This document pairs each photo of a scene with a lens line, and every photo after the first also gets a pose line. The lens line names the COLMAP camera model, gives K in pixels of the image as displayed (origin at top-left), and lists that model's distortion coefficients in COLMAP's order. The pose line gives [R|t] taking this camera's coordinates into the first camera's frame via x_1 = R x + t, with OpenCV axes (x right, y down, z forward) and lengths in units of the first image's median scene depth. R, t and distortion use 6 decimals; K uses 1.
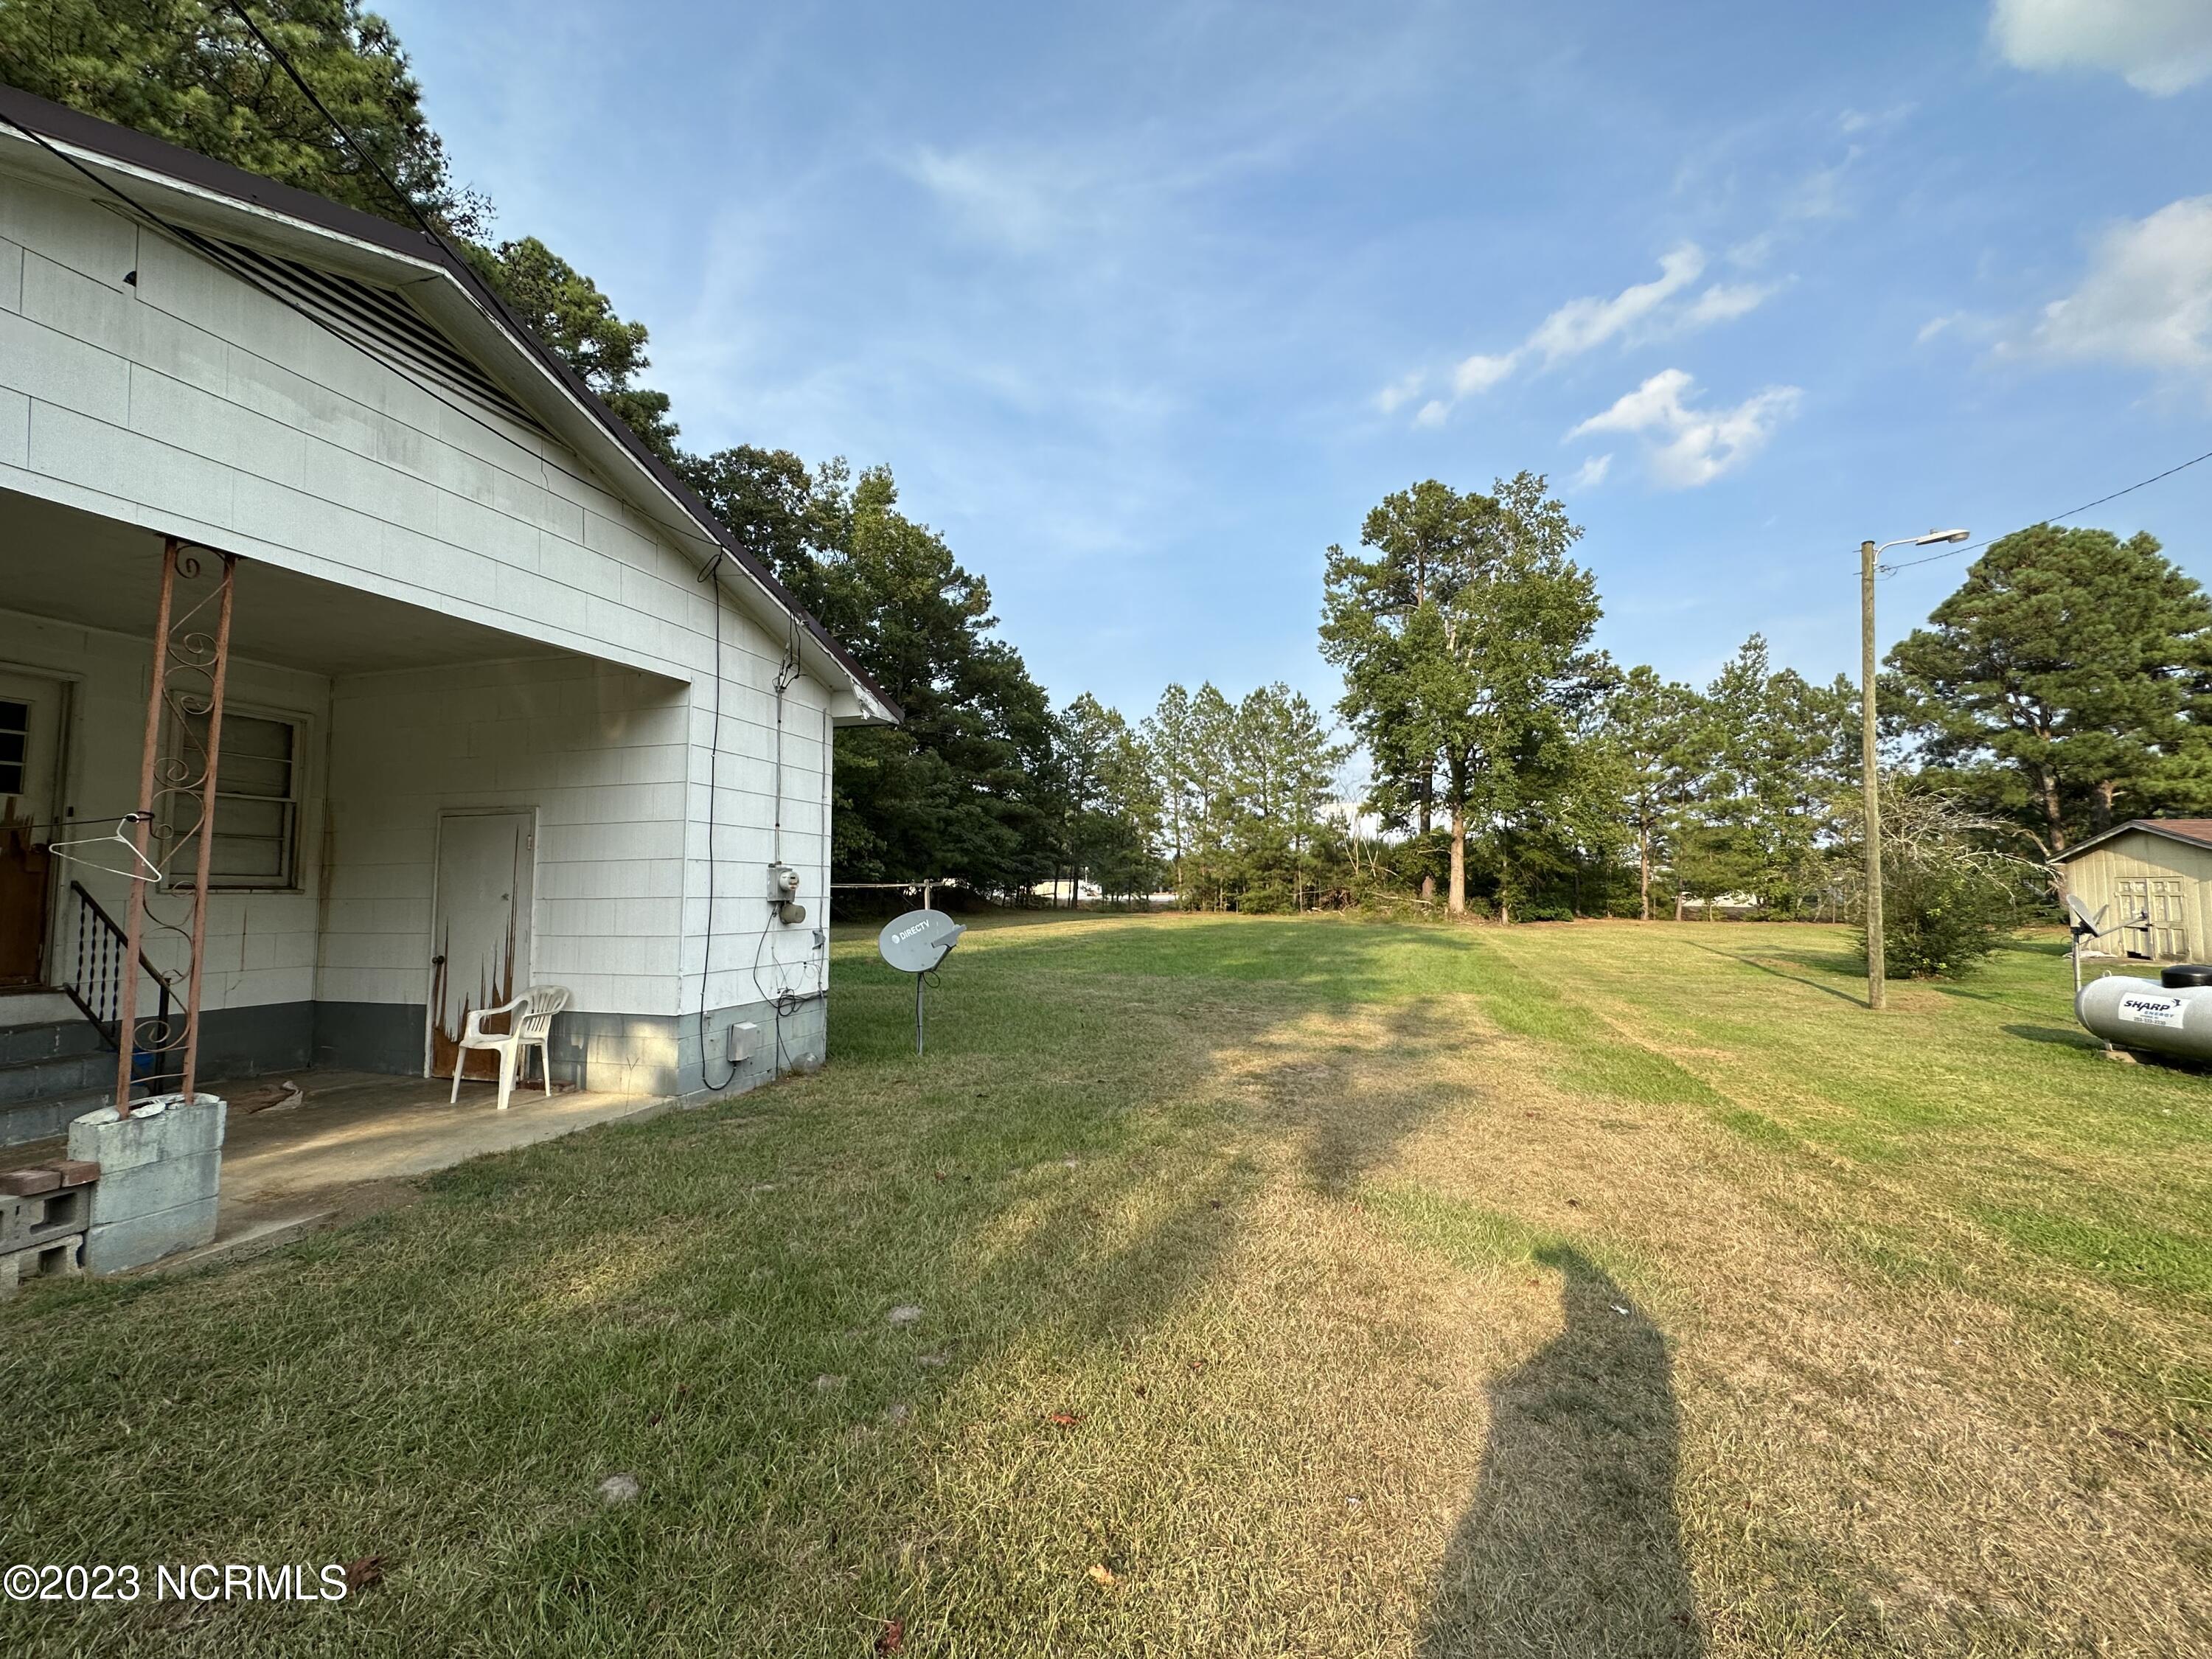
lens RADIAL K [[881.8, 0, 1103.8], [0, 881.8, 831.7], [0, 0, 1]] dist [-0.003870, 0.001088]
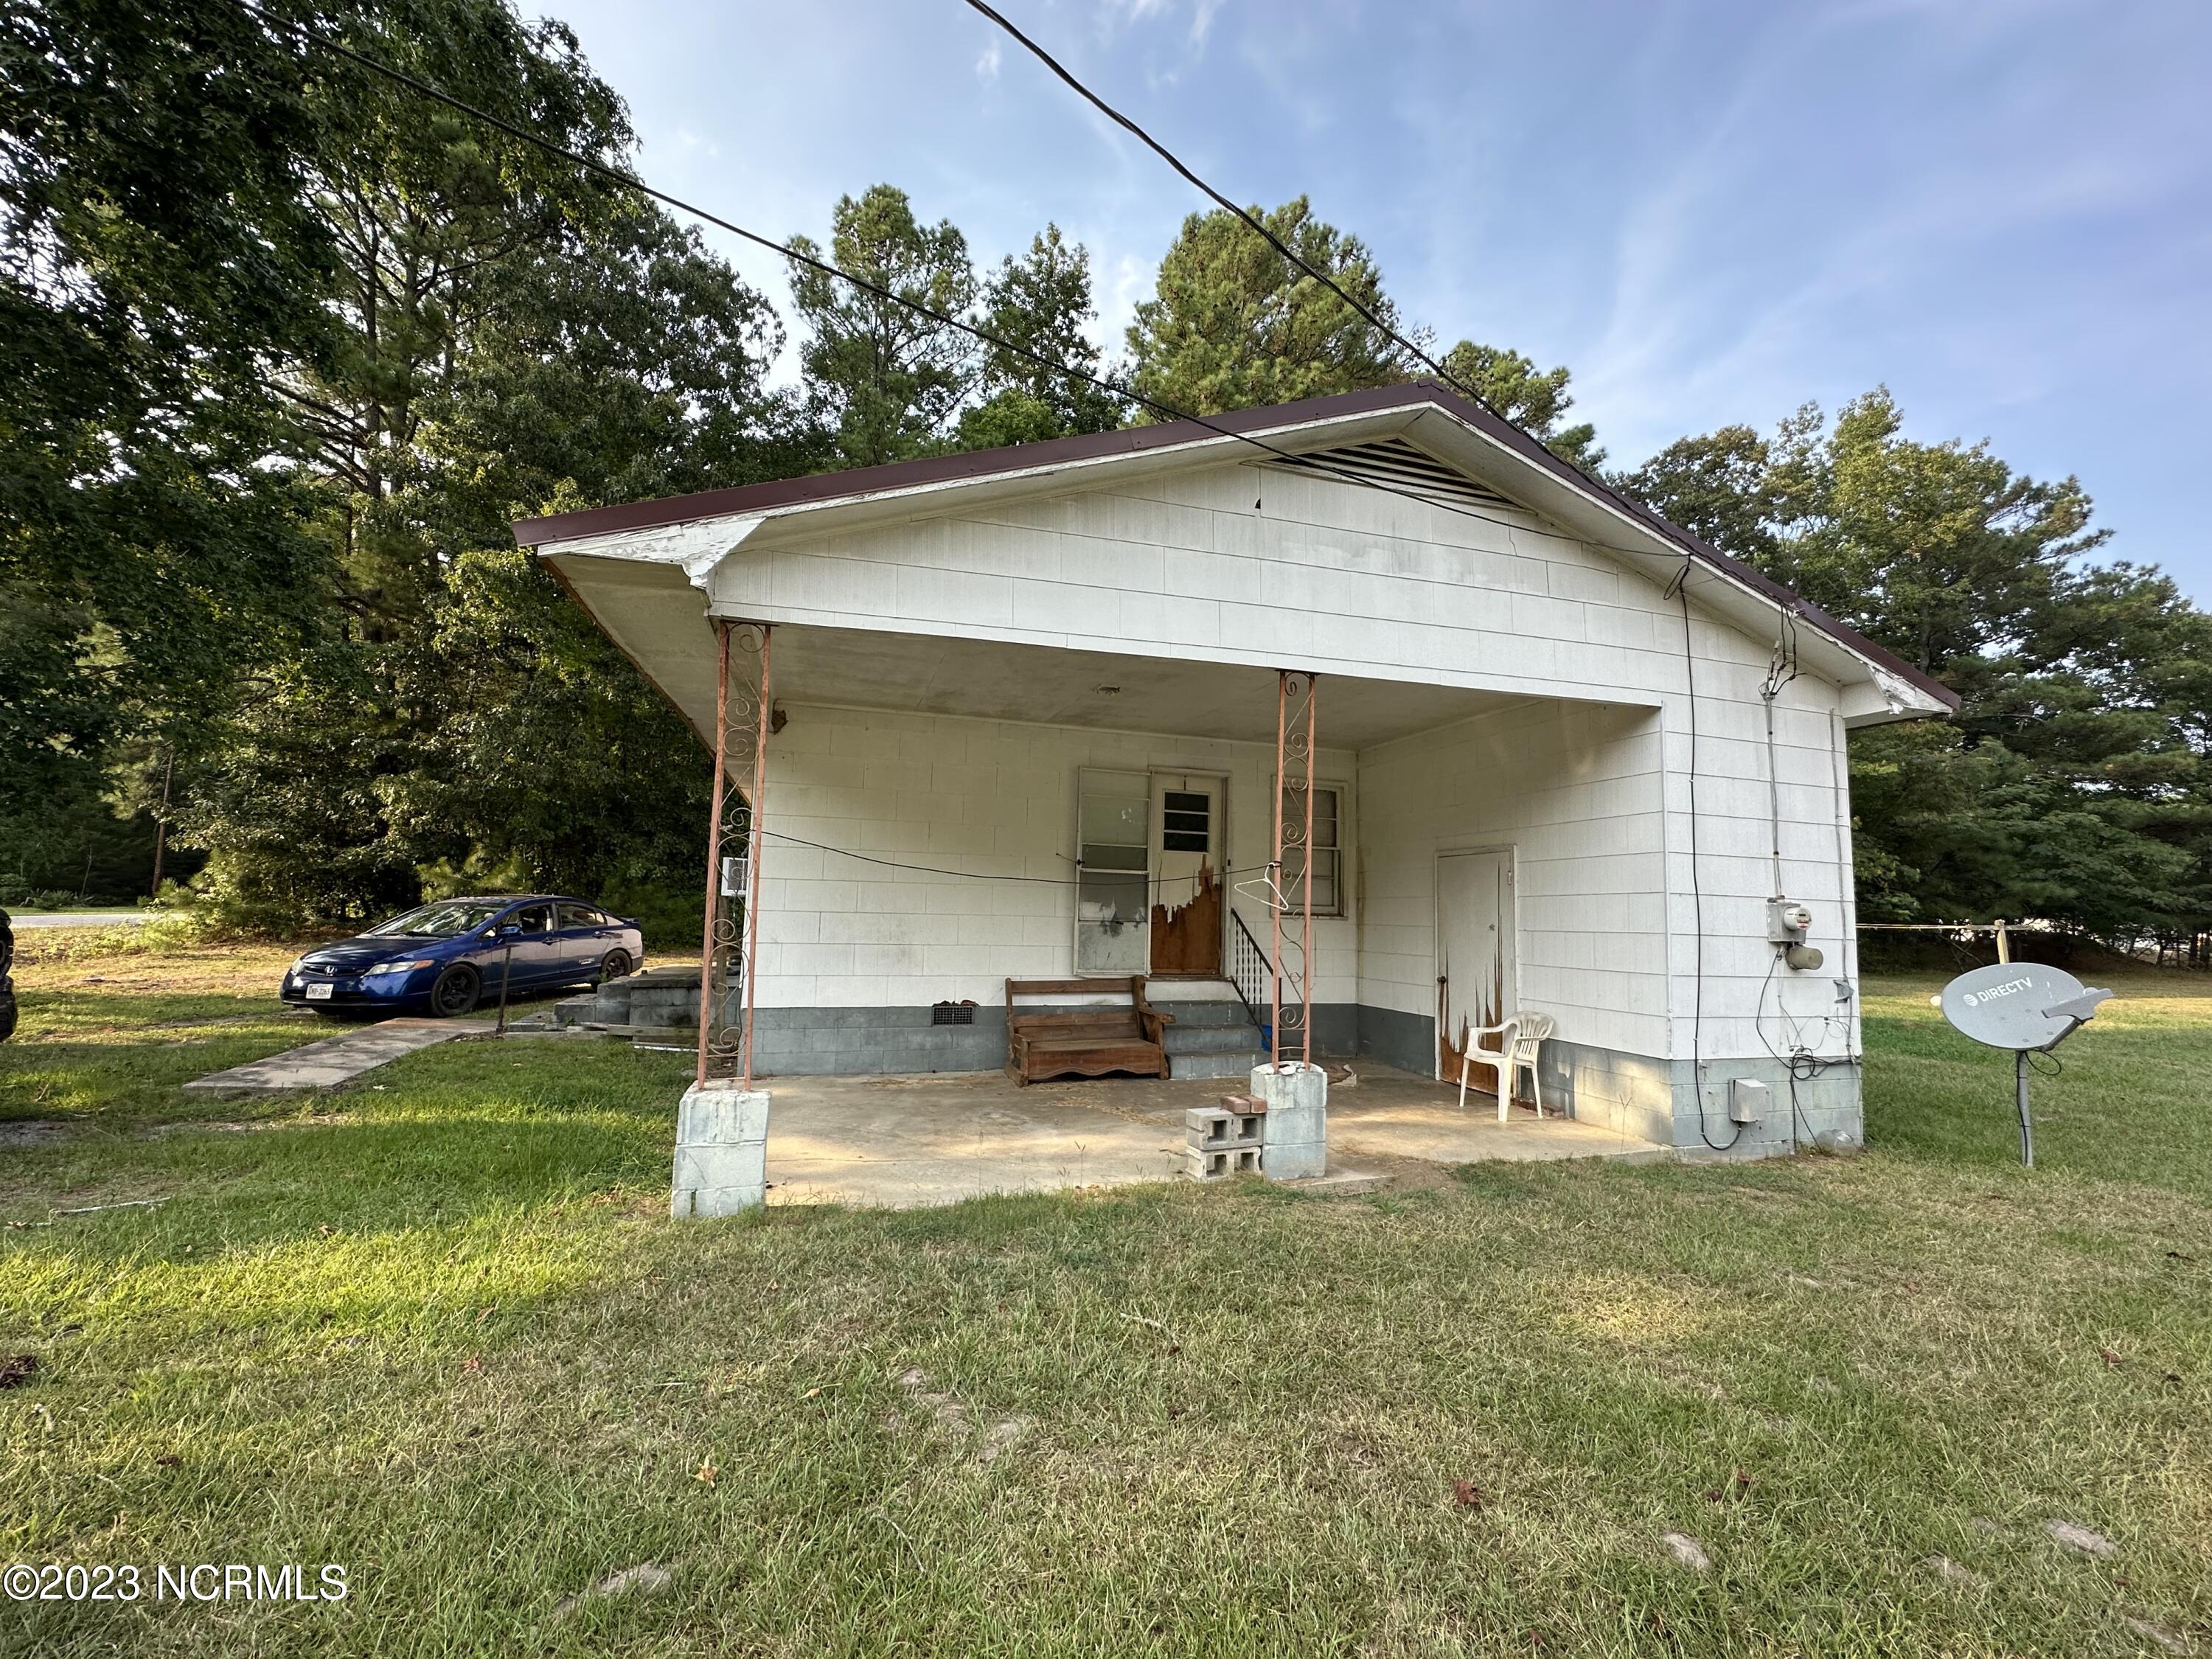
lens RADIAL K [[881.8, 0, 1105.2], [0, 881.8, 832.4], [0, 0, 1]] dist [-0.003870, 0.001088]
pose [[0.554564, -0.058801, -0.830061, -0.004204], [0.028018, 0.998254, -0.051997, -0.000305], [0.831669, 0.005578, 0.555243, -0.004650]]
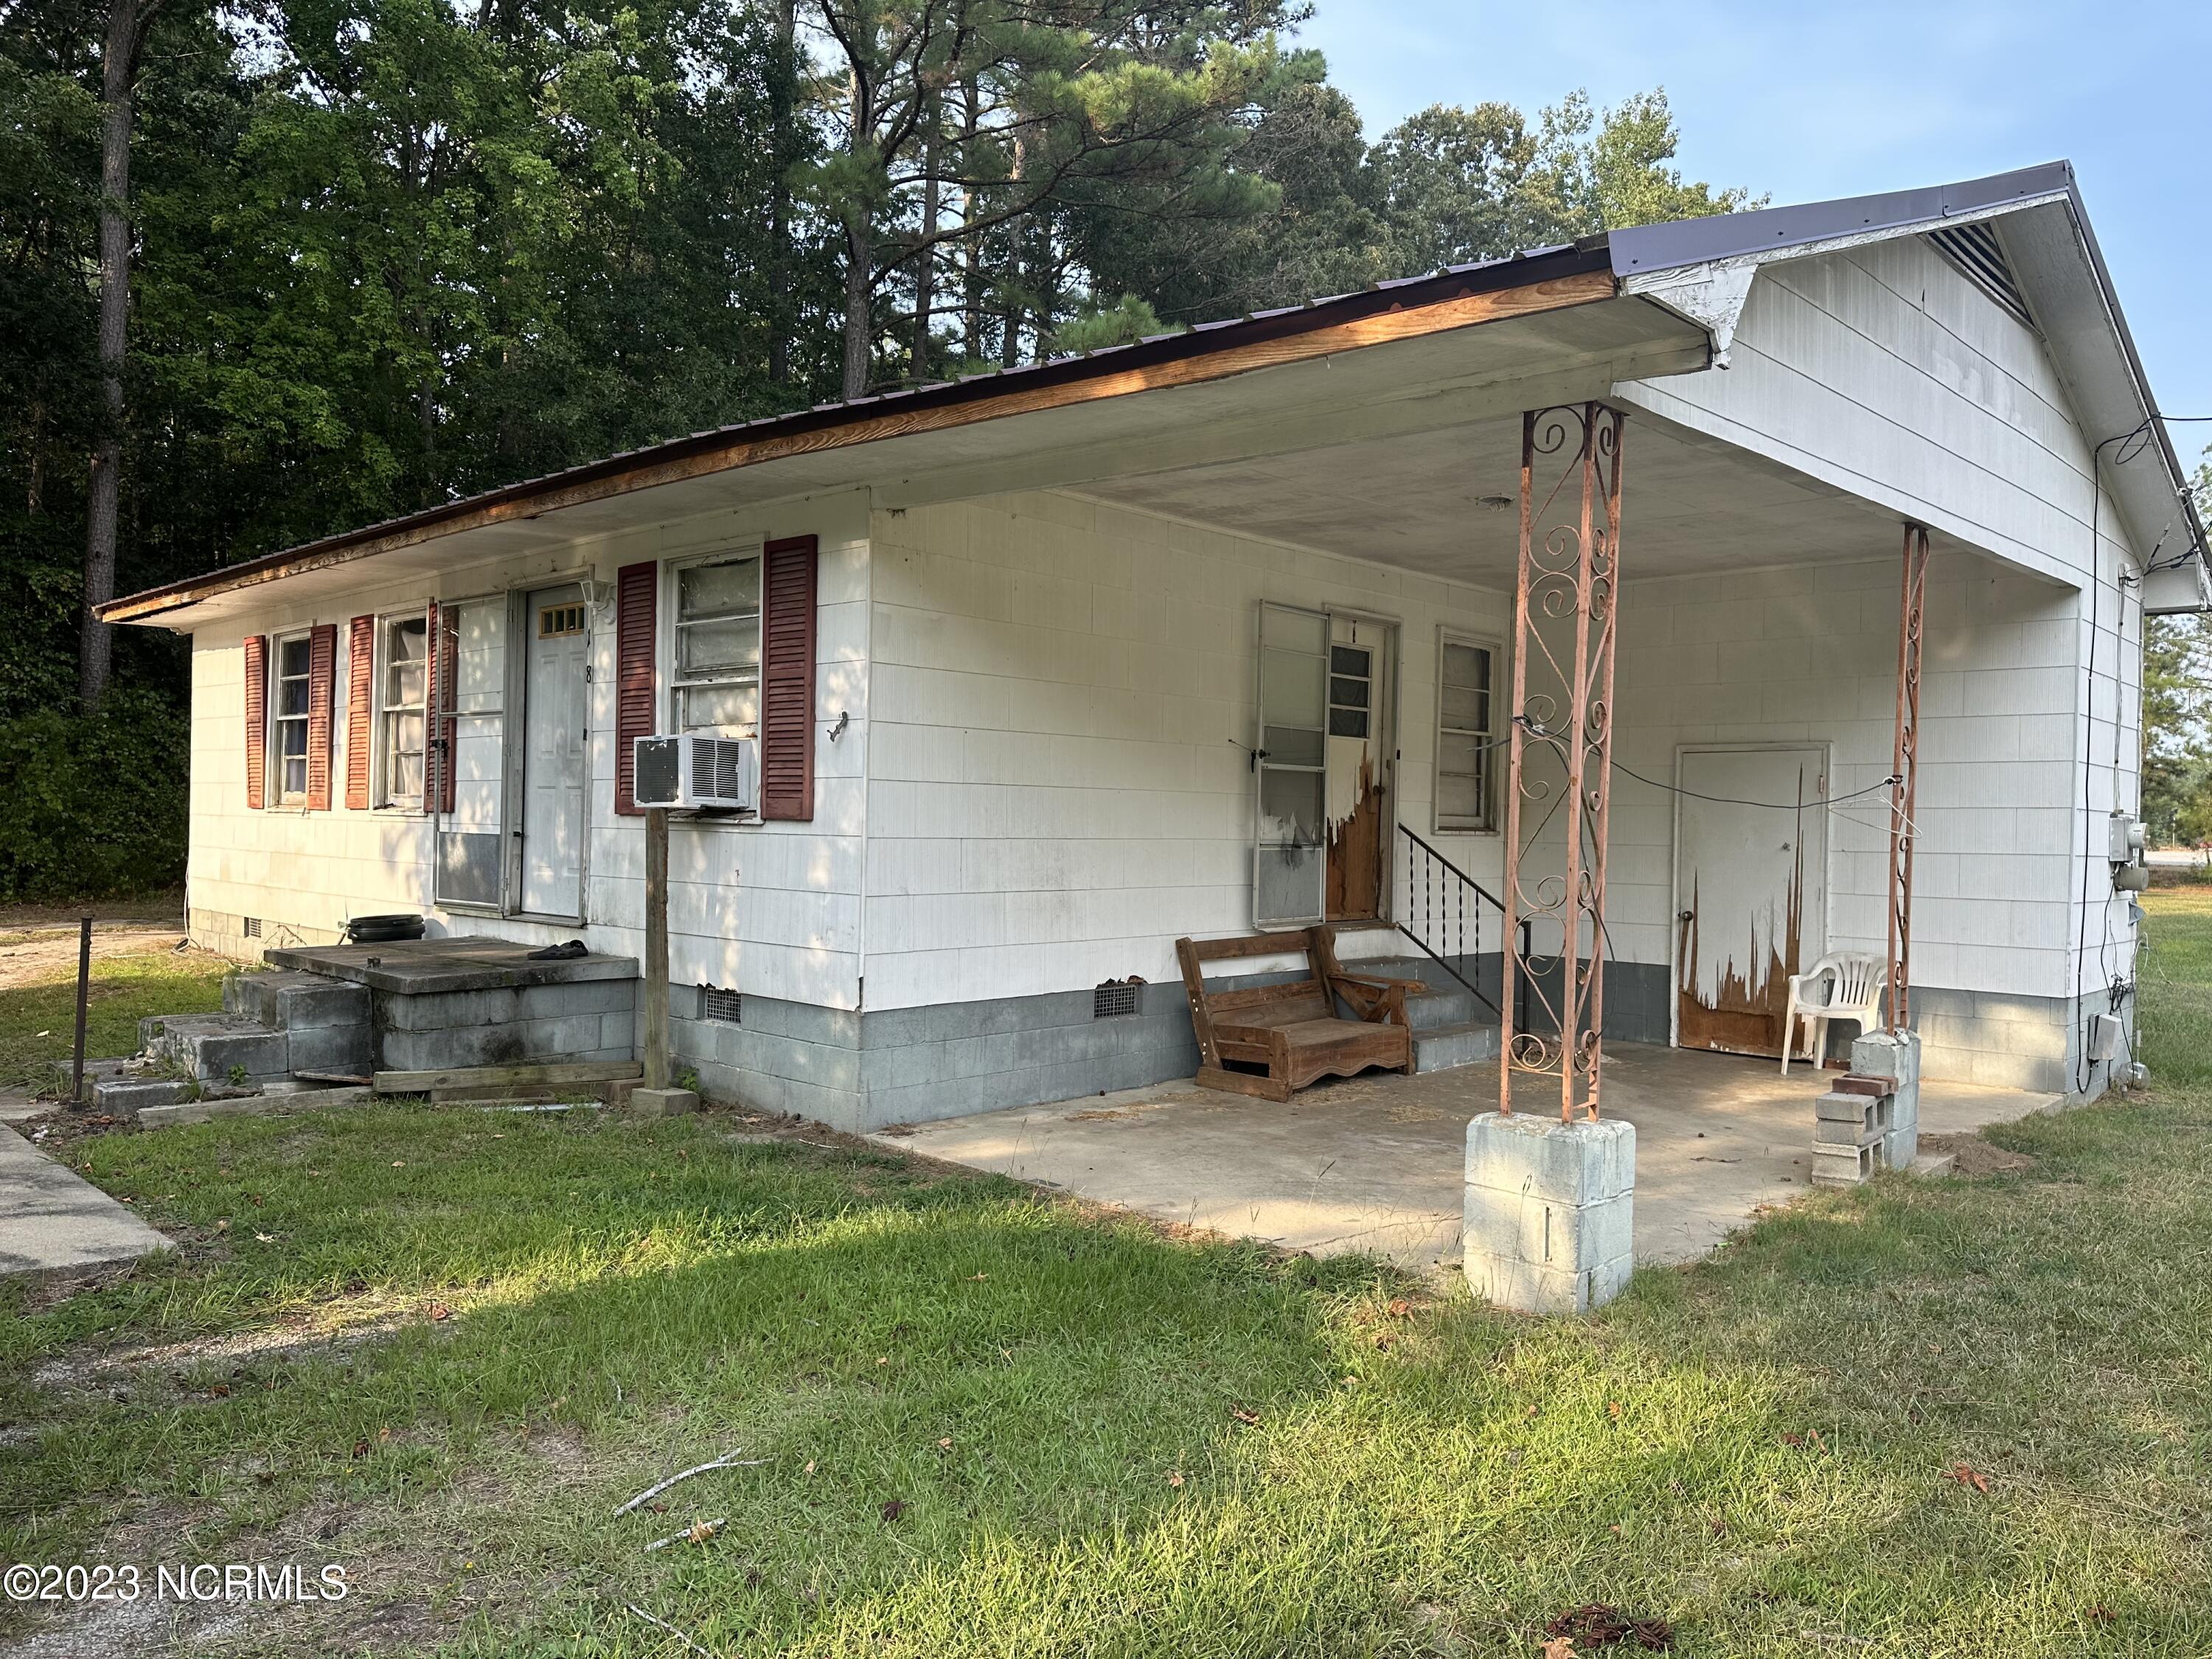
lens RADIAL K [[1545.8, 0, 1087.2], [0, 1545.8, 834.6], [0, 0, 1]] dist [0.081865, -0.058916]
pose [[0.886036, 0.024022, -0.462993, -0.114211], [0.008589, 0.997635, 0.068198, -0.009696], [0.463537, -0.064403, 0.883734, -0.133925]]
